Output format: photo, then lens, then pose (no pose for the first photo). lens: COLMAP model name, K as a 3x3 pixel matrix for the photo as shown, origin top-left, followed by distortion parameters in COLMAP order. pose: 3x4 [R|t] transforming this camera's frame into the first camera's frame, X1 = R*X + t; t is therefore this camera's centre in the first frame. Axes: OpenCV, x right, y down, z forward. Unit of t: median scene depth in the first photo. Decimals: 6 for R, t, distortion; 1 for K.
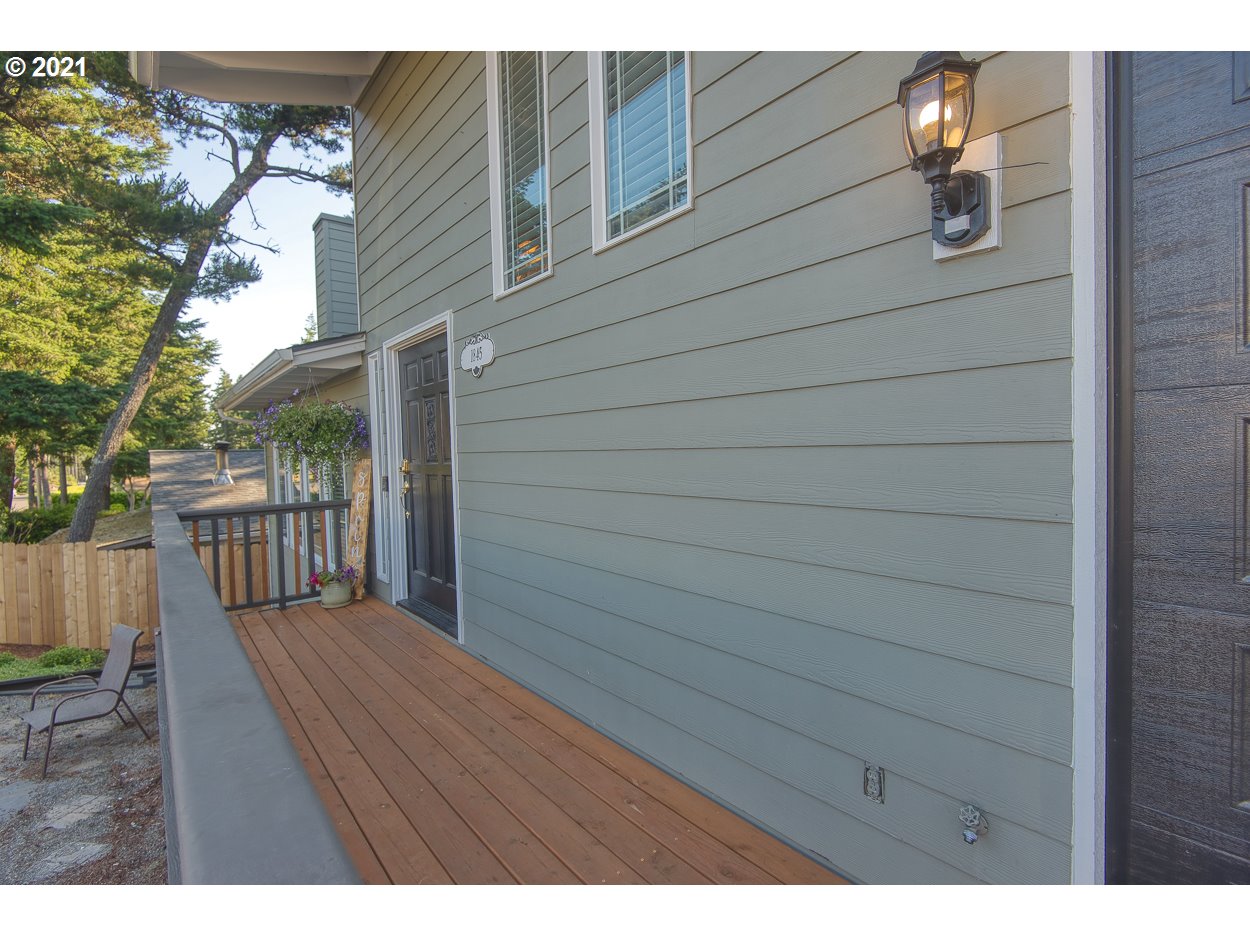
lens RADIAL K [[575.3, 0, 629.3], [0, 575.3, 471.5], [0, 0, 1]] dist [-0.004977, -0.004483]
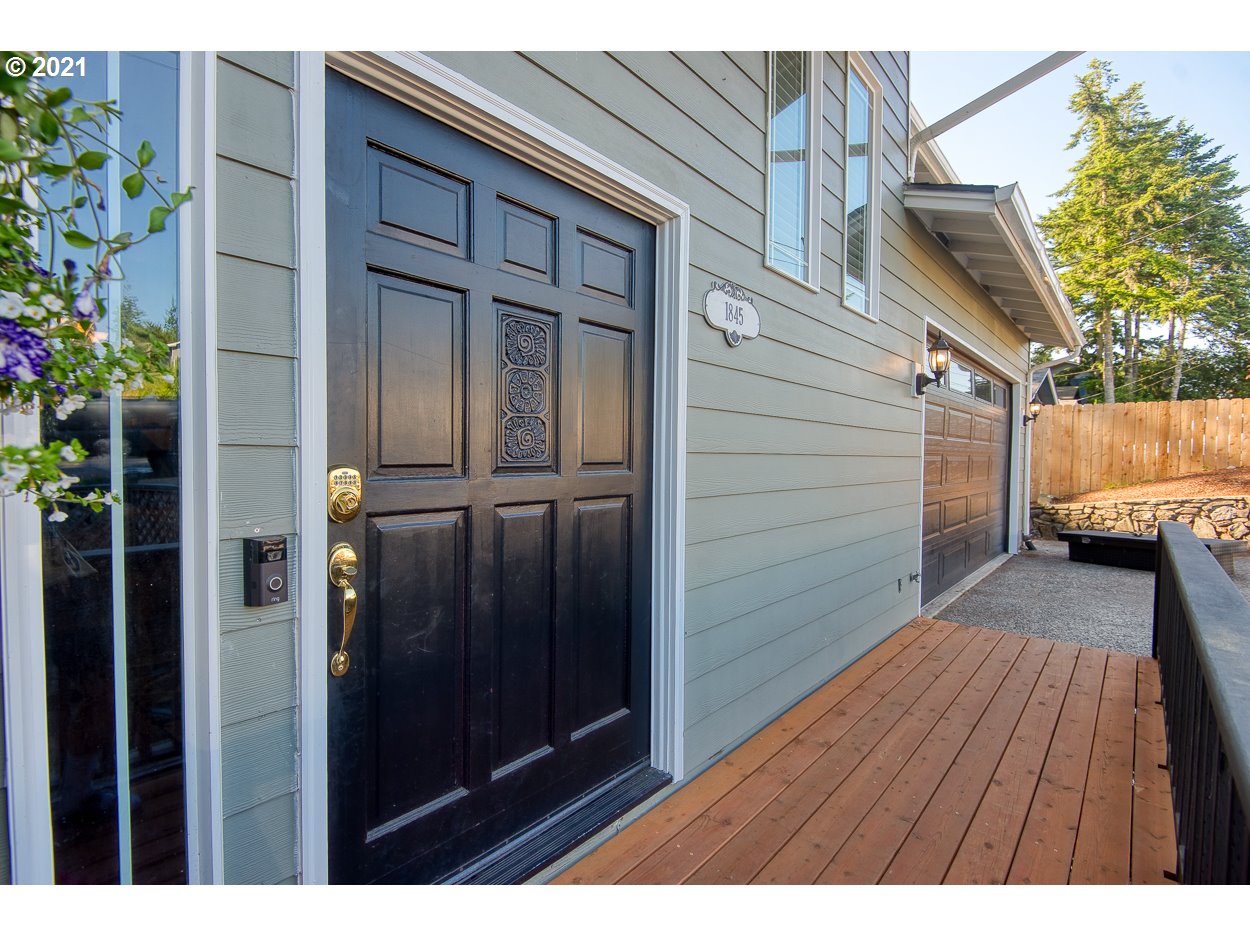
lens RADIAL K [[575.3, 0, 625.5], [0, 575.3, 468.5], [0, 0, 1]] dist [-0.004977, -0.004483]
pose [[-0.145032, -0.007135, 0.989401, -1.089251], [0.027321, 0.999564, 0.011213, -0.030951], [-0.989050, 0.028658, -0.144774, 1.432793]]
